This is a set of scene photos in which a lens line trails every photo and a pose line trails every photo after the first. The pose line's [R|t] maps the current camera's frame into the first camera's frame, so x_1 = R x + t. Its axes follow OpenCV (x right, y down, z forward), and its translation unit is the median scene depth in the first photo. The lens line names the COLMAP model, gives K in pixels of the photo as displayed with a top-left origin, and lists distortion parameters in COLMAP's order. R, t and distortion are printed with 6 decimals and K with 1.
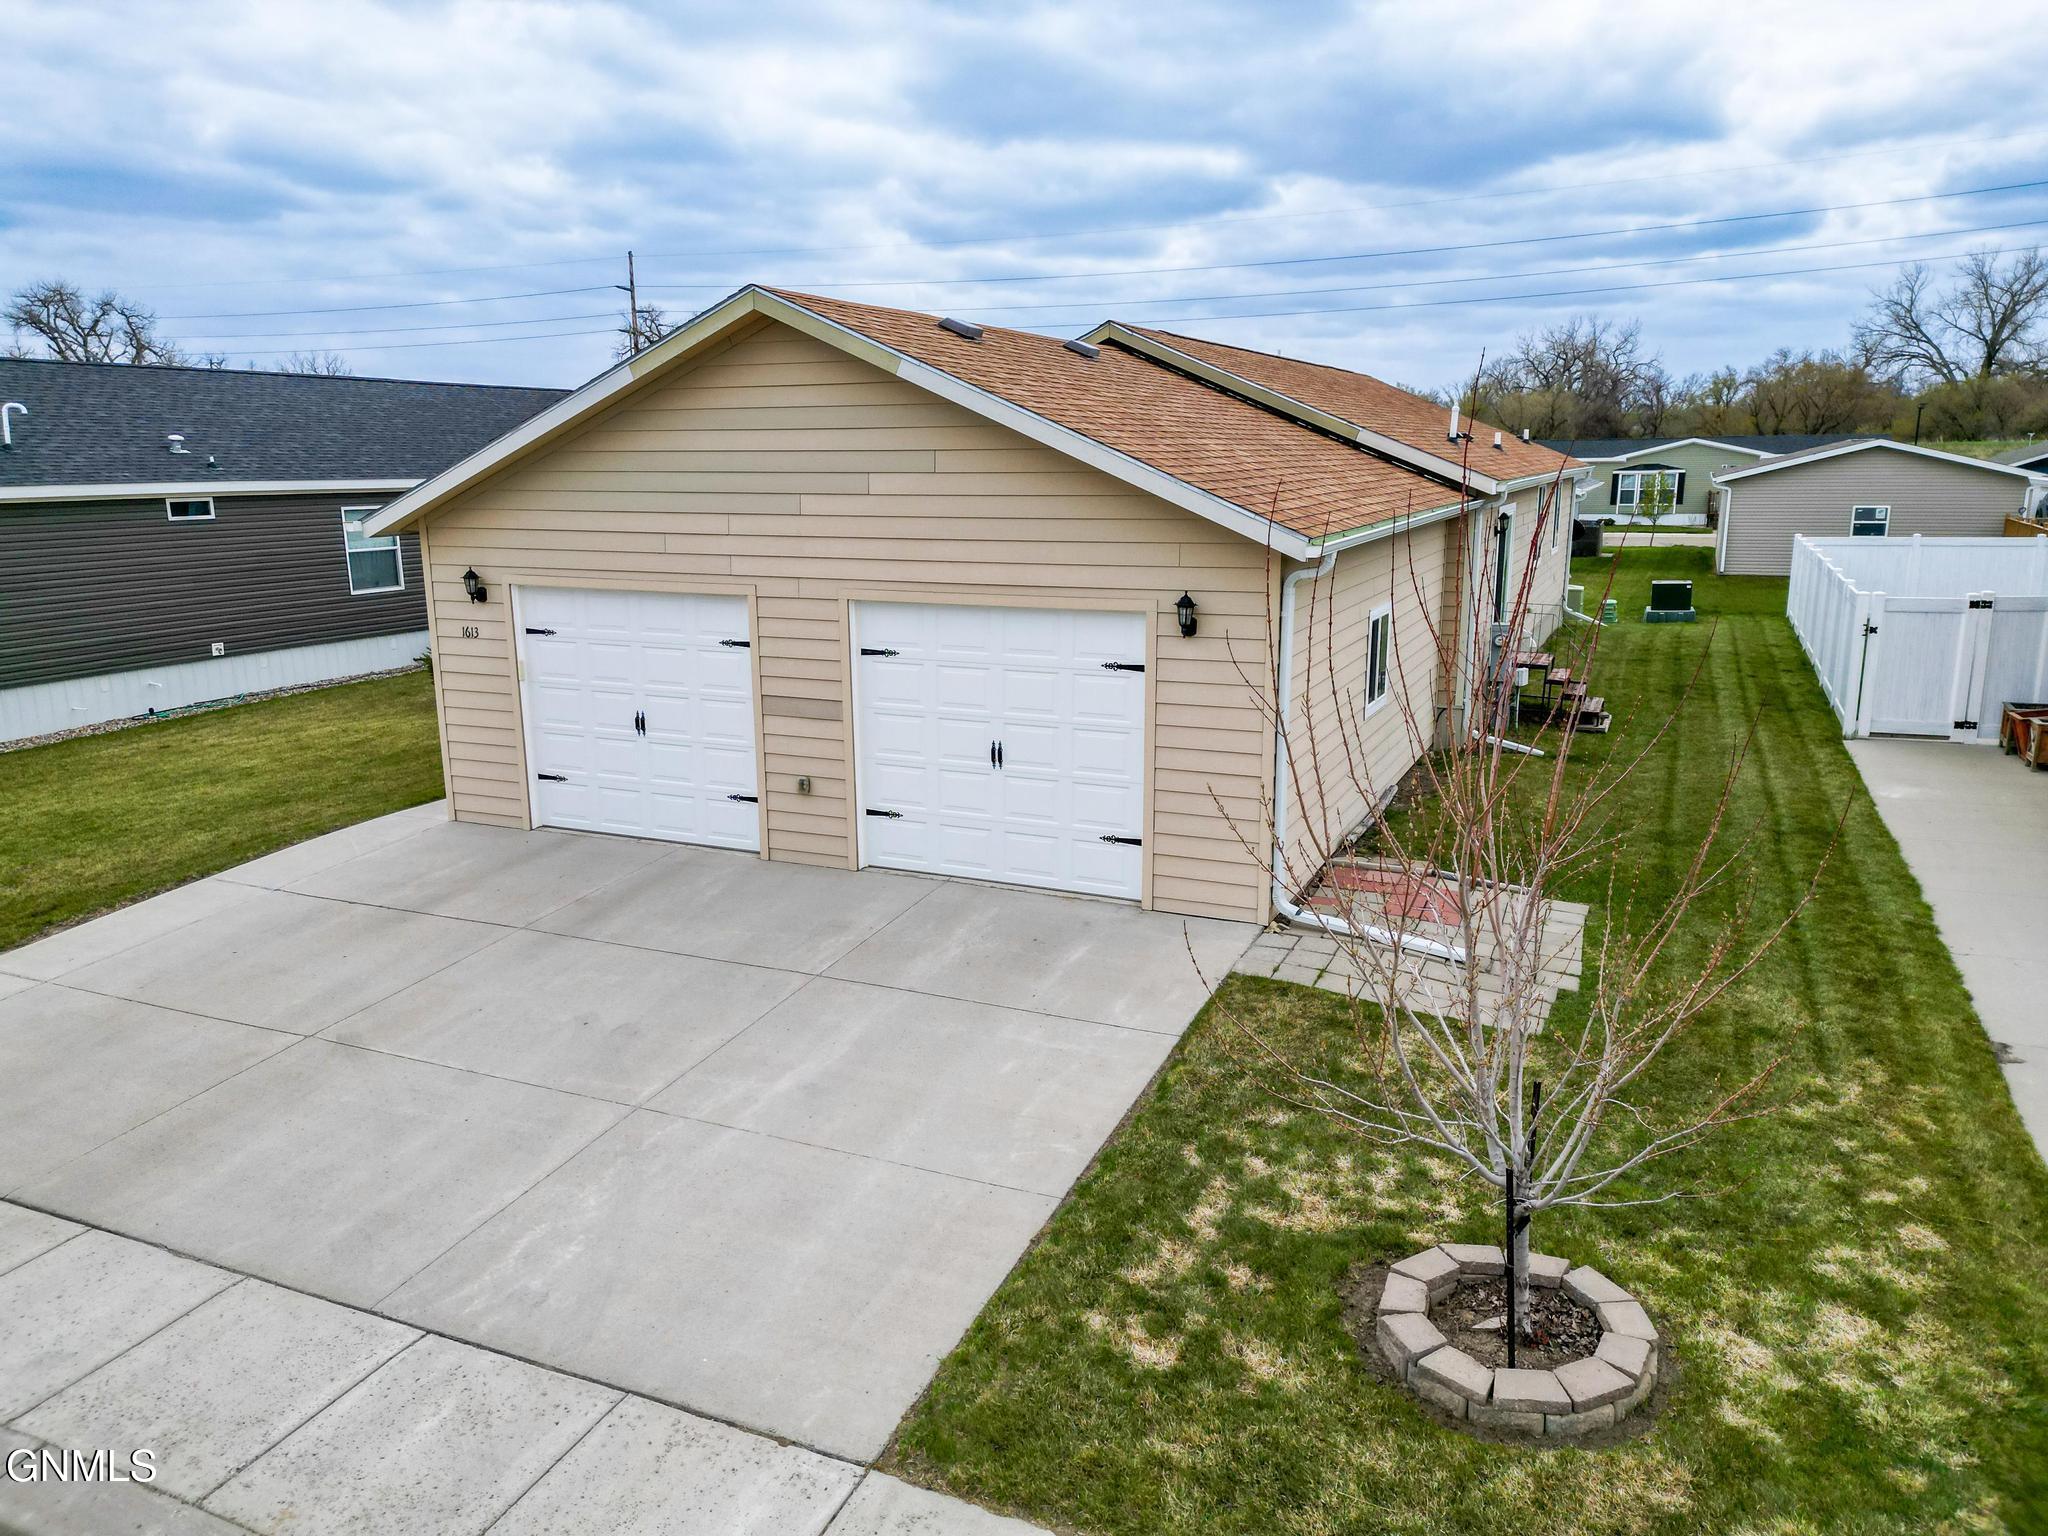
lens RADIAL K [[1422.8, 0, 1024.0], [0, 1422.8, 768.0], [0, 0, 1]] dist [0.119060, -0.145089]
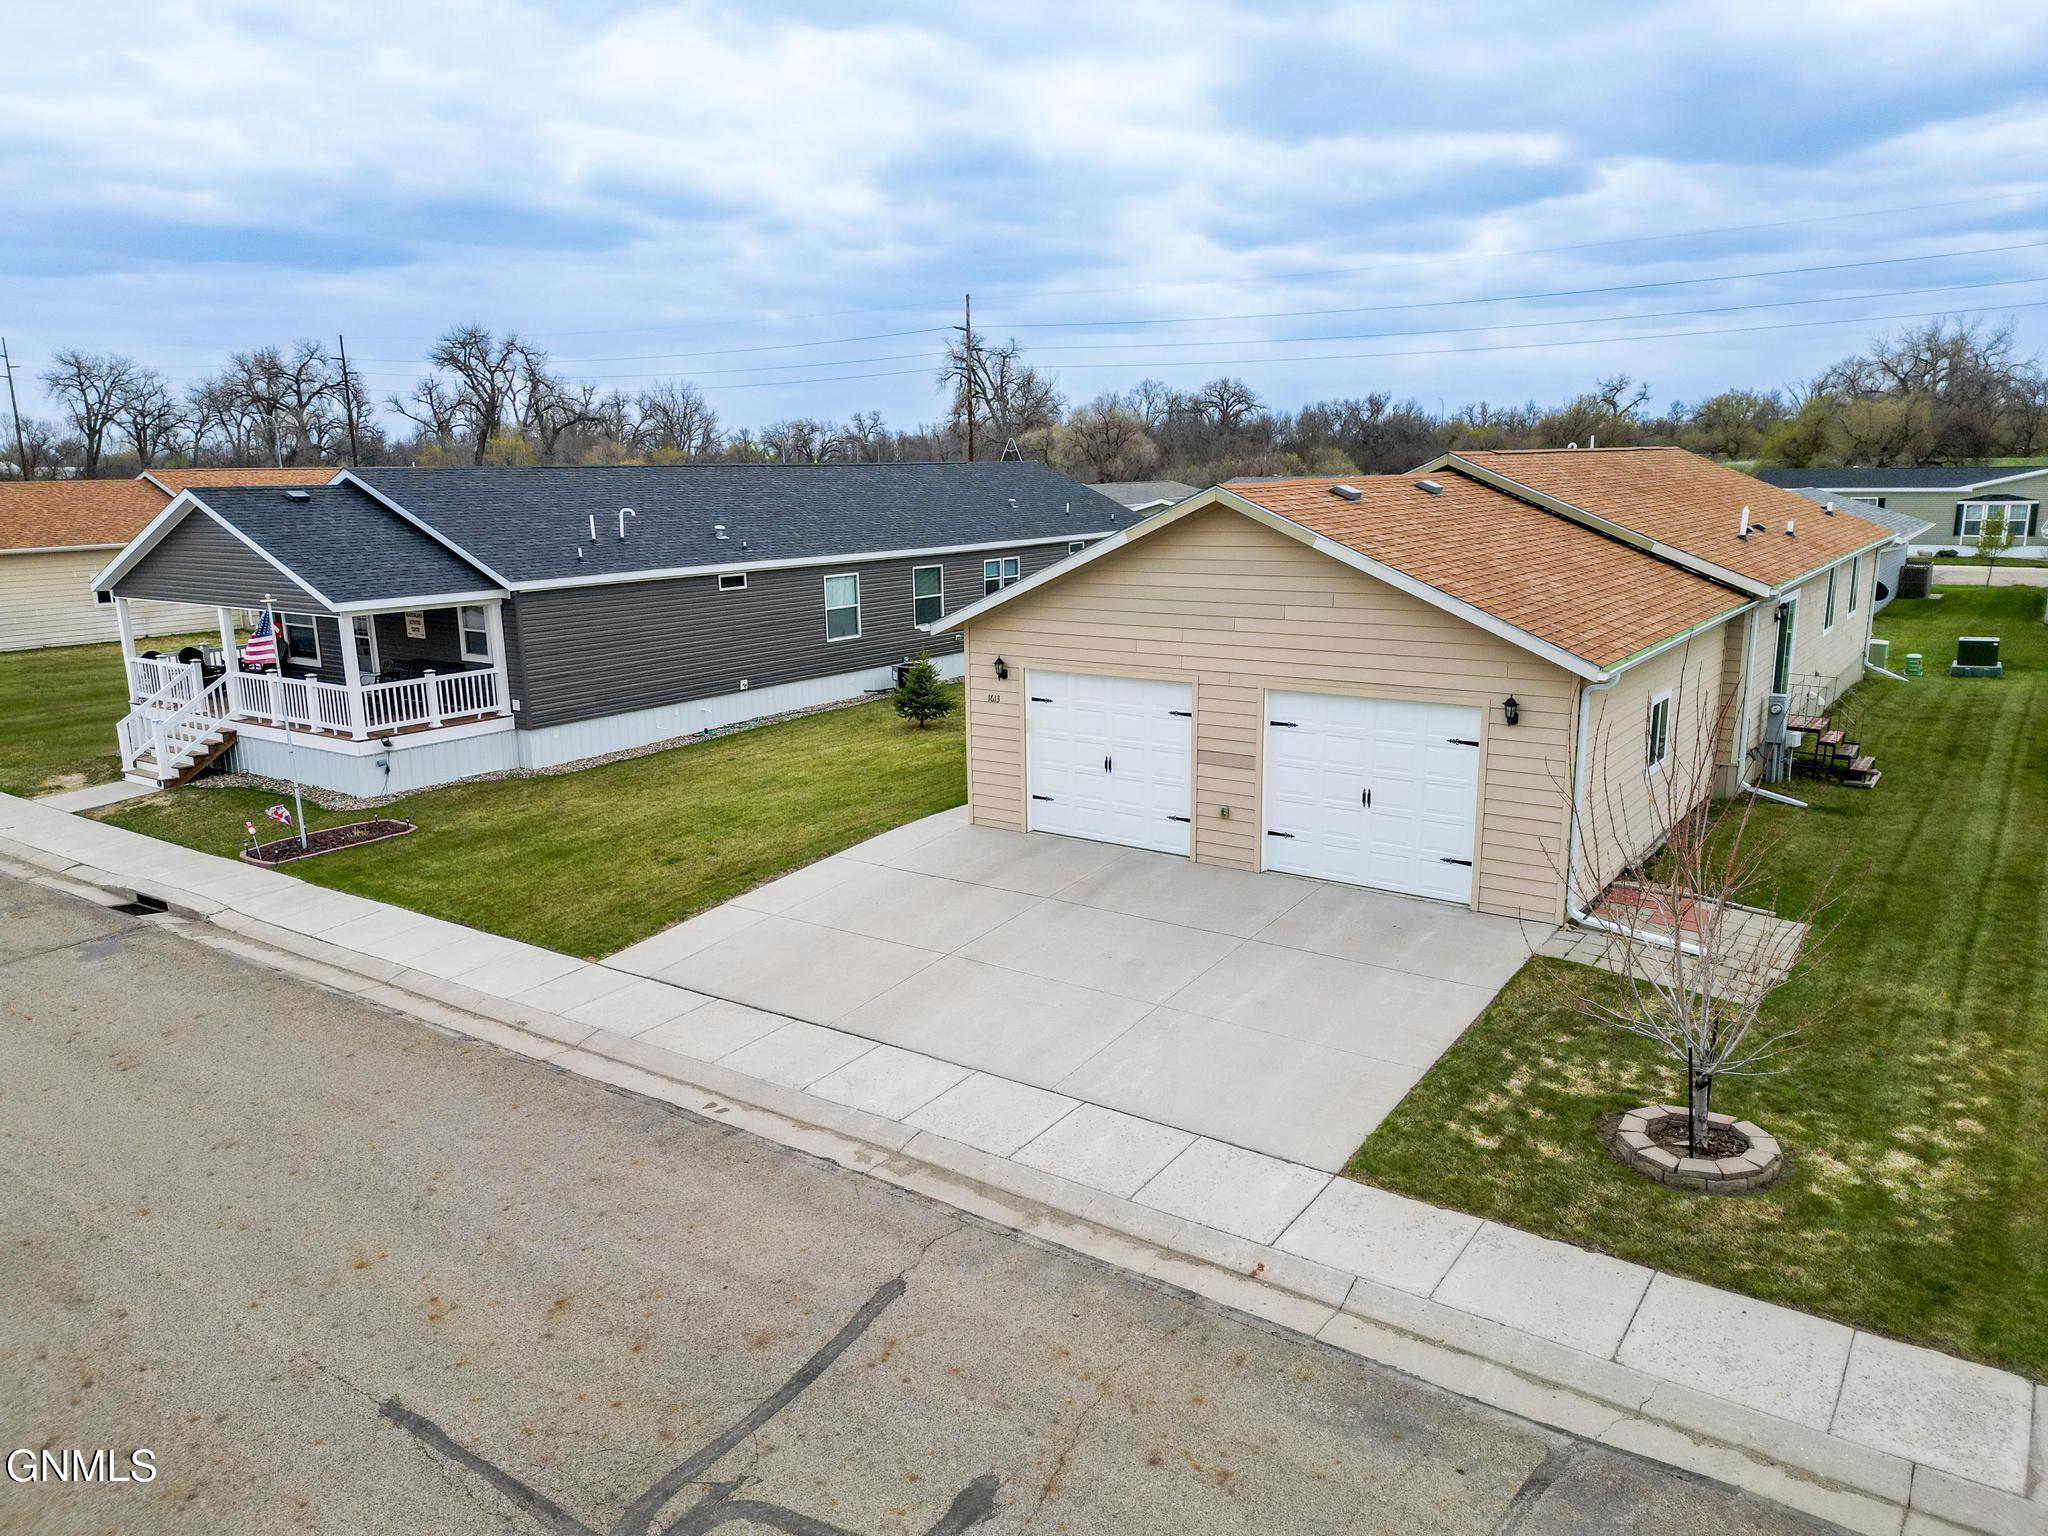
lens RADIAL K [[1425.6, 0, 1015.7], [0, 1425.6, 771.1], [0, 0, 1]] dist [0.073612, -0.066840]
pose [[0.979526, 0.035252, -0.198210, -0.081933], [-0.035183, 0.999373, 0.003871, -0.030288], [0.198222, 0.003181, 0.980152, -0.503073]]
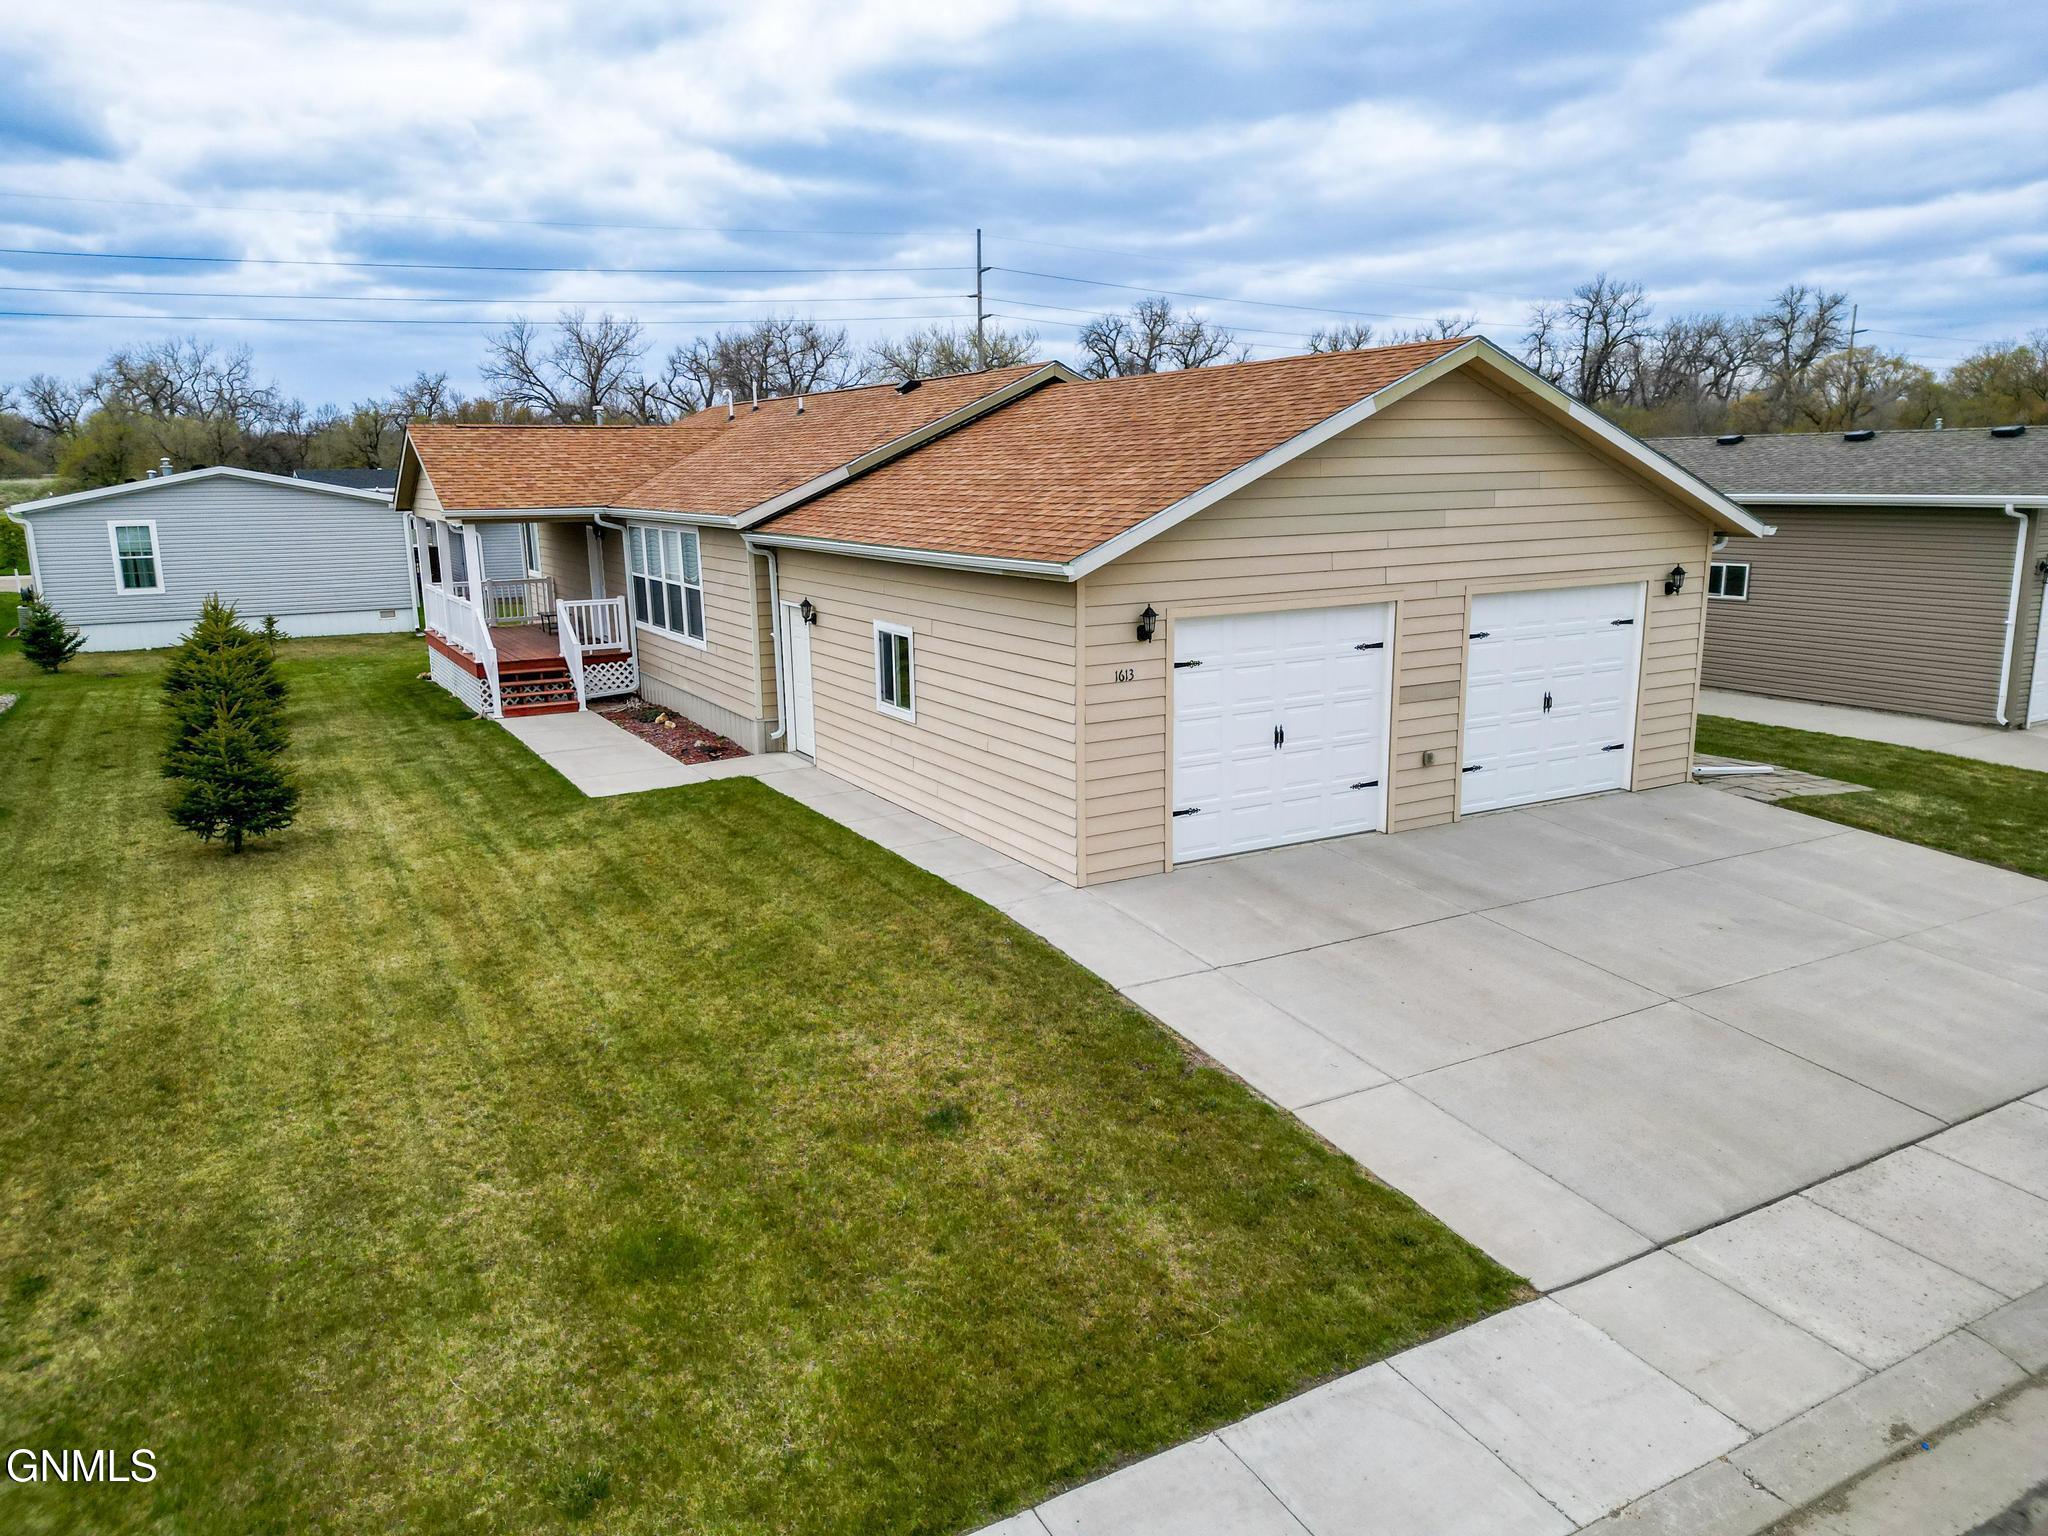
lens RADIAL K [[1425.6, 0, 1015.7], [0, 1425.6, 771.1], [0, 0, 1]] dist [0.073612, -0.066840]
pose [[0.591558, -0.168536, 0.788451, -1.375826], [0.181961, 0.980586, 0.073085, -0.134372], [-0.785461, 0.100233, 0.610741, 0.591176]]
